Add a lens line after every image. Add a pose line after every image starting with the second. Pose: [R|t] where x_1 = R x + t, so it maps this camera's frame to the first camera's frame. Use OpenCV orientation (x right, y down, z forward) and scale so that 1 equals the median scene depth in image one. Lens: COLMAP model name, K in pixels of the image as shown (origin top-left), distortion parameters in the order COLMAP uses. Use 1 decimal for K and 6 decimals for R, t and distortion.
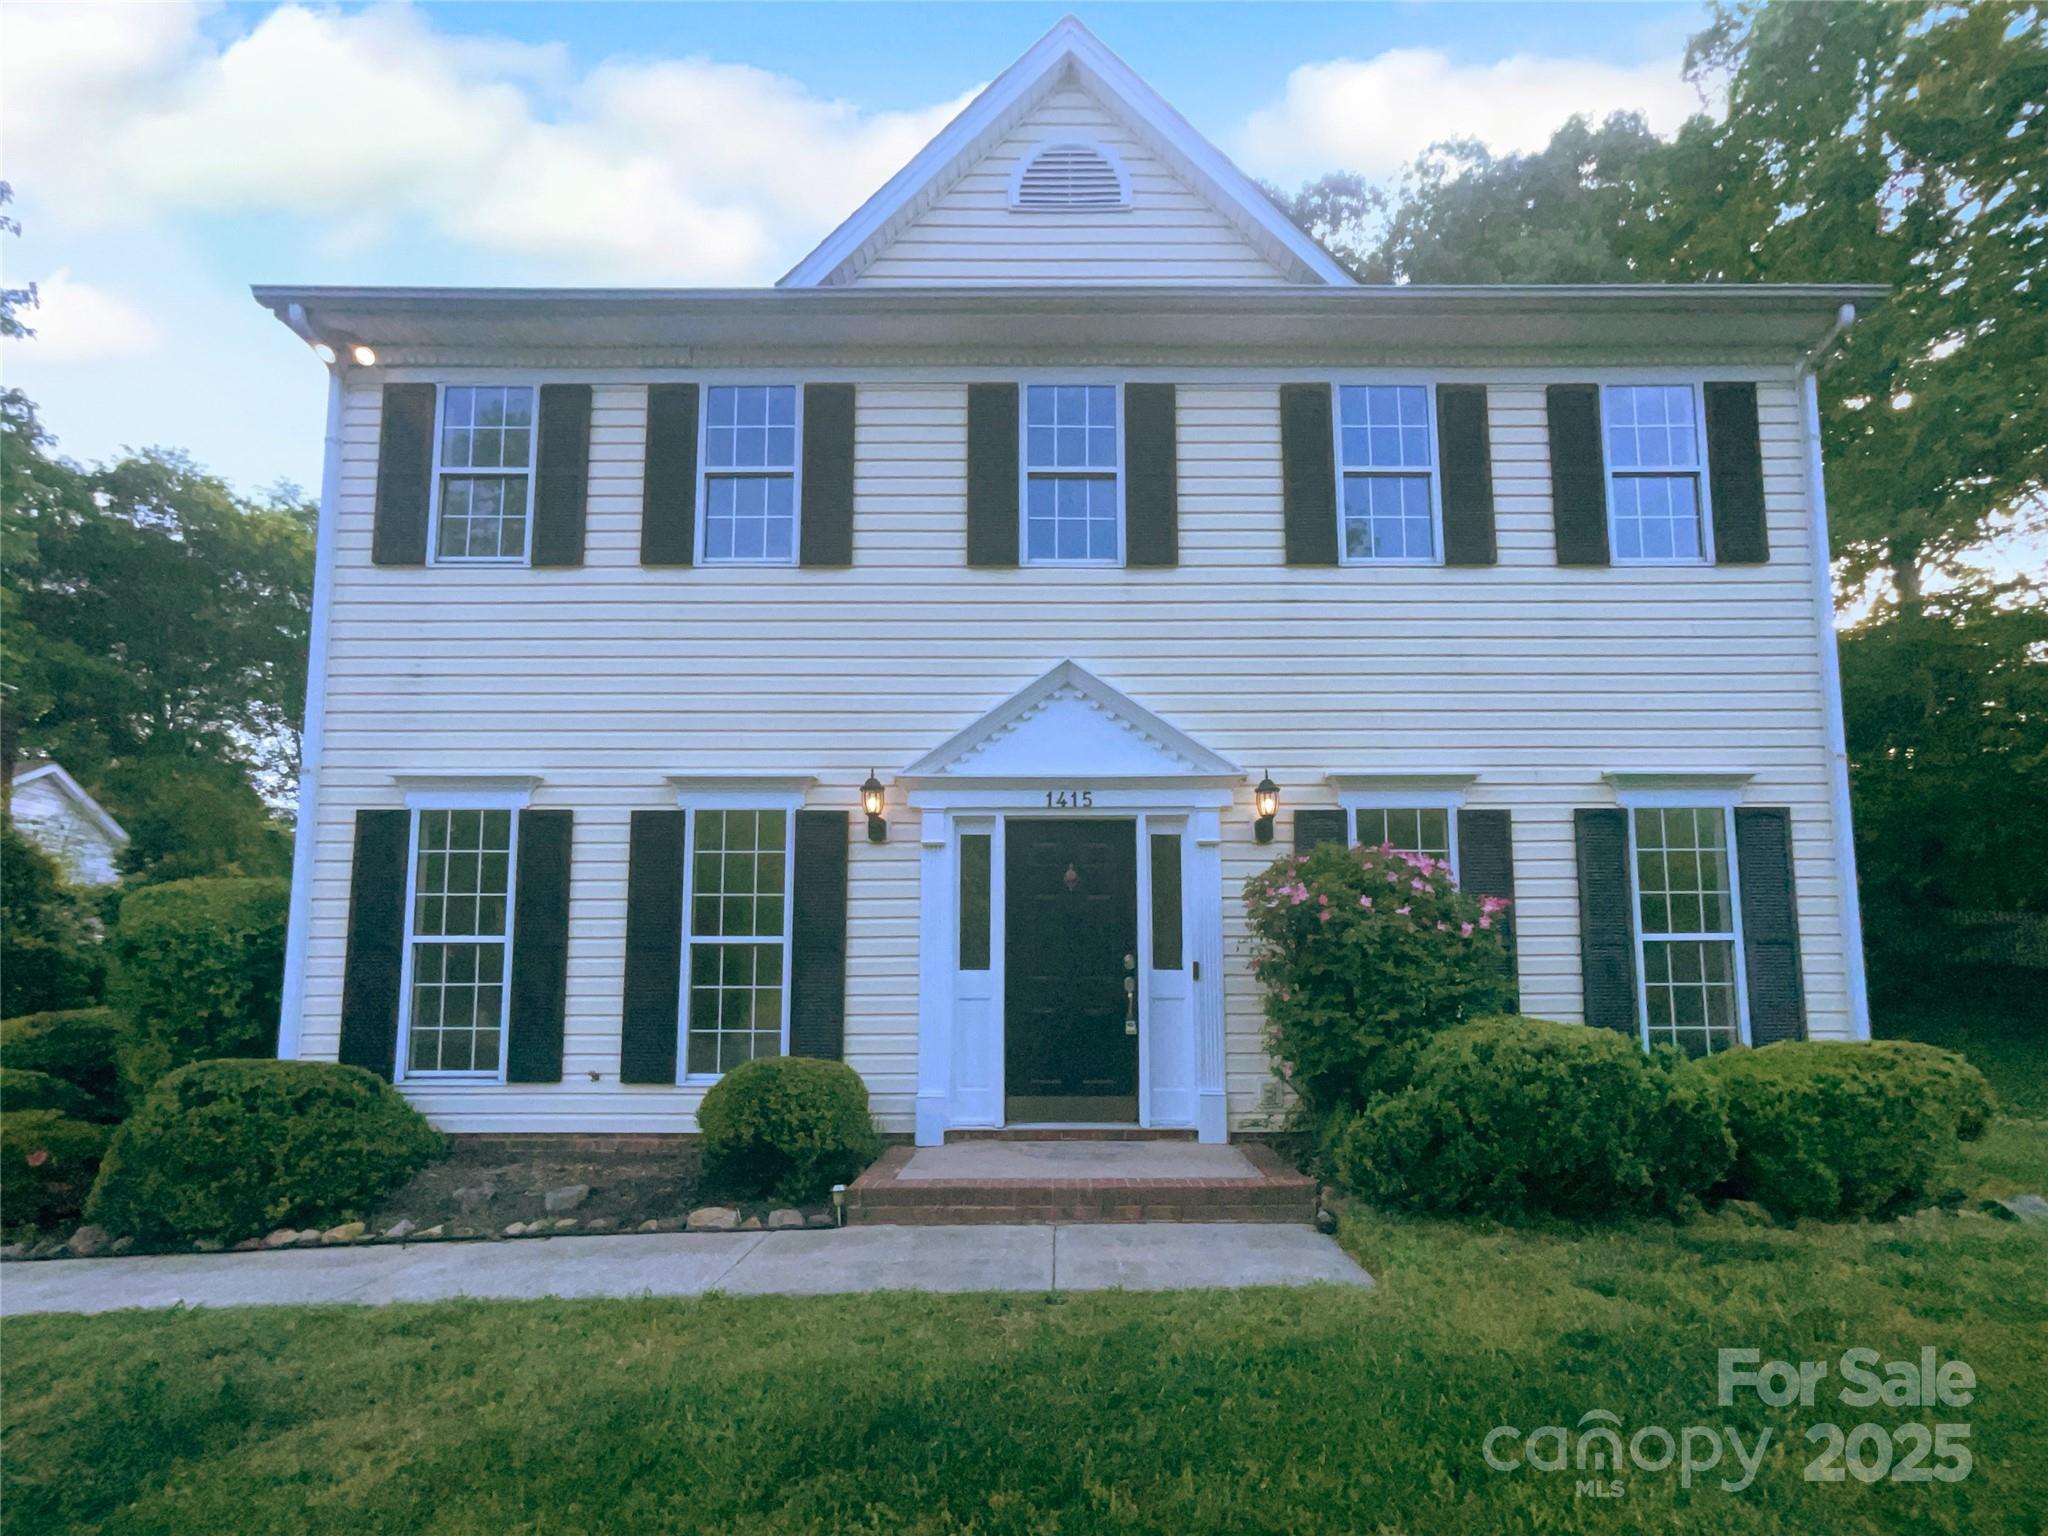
lens RADIAL K [[839.1, 0, 1343.6], [0, 839.1, 804.0], [0, 0, 1]] dist [-0.003419, 0.001202]
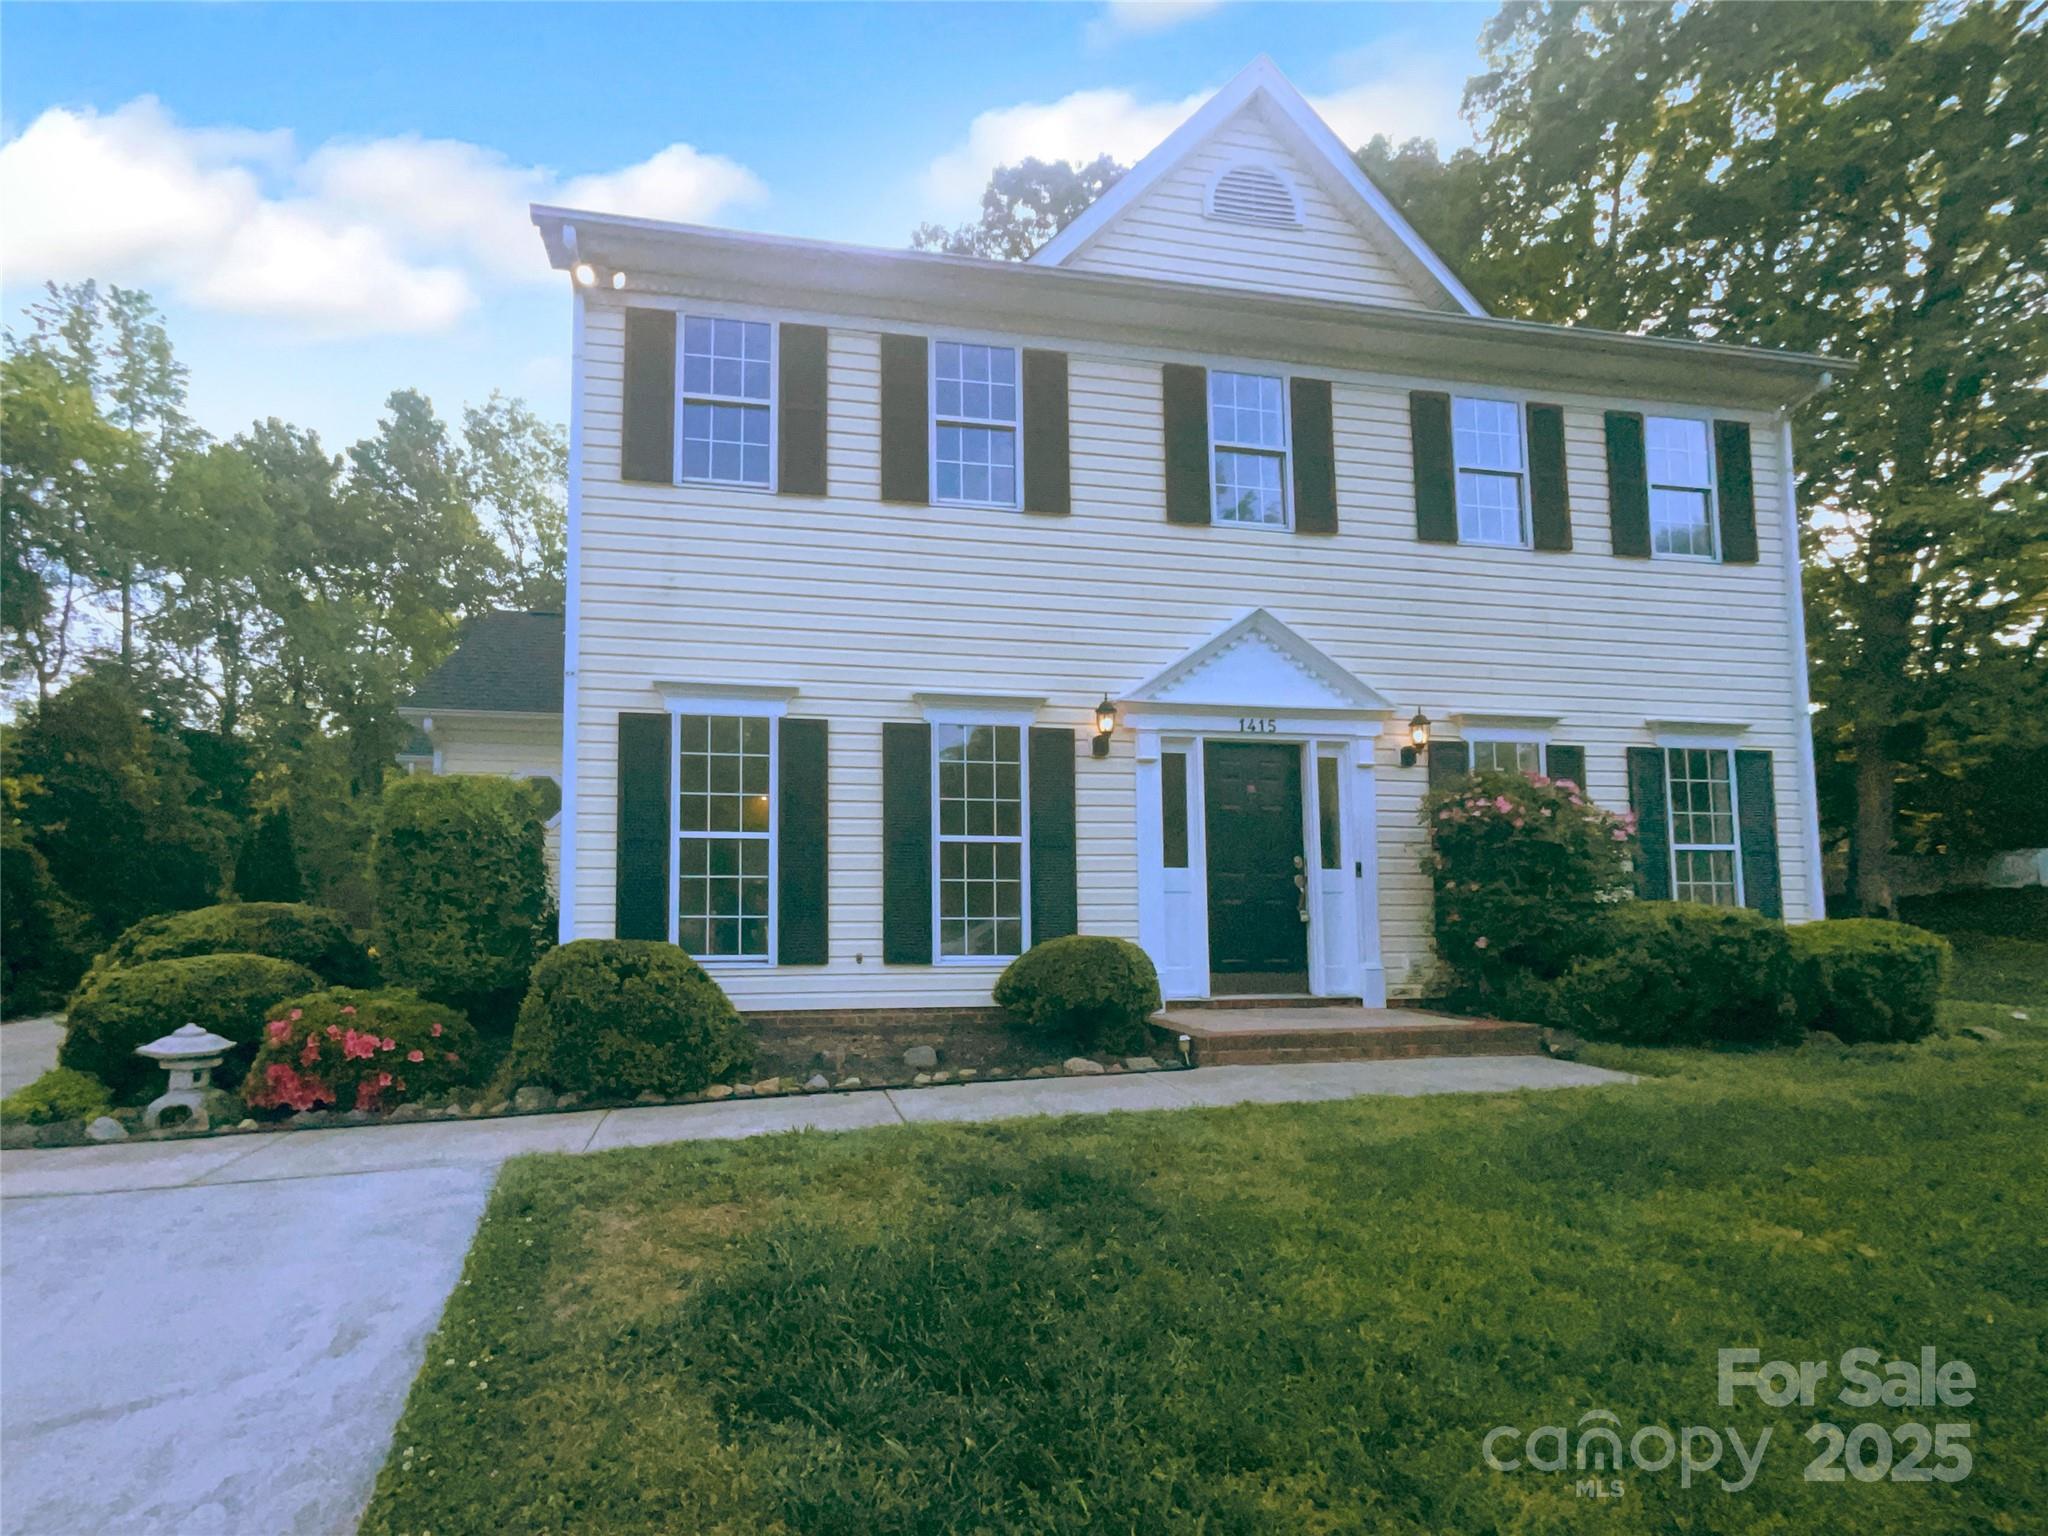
lens RADIAL K [[823.5, 0, 1026.3], [0, 823.5, 765.4], [0, 0, 1]] dist [-0.000657, 0.000443]
pose [[0.988301, 0.027709, 0.149975, -0.825435], [-0.030553, 0.999394, 0.016698, 0.041299], [-0.149421, -0.021085, 0.988549, -0.110692]]
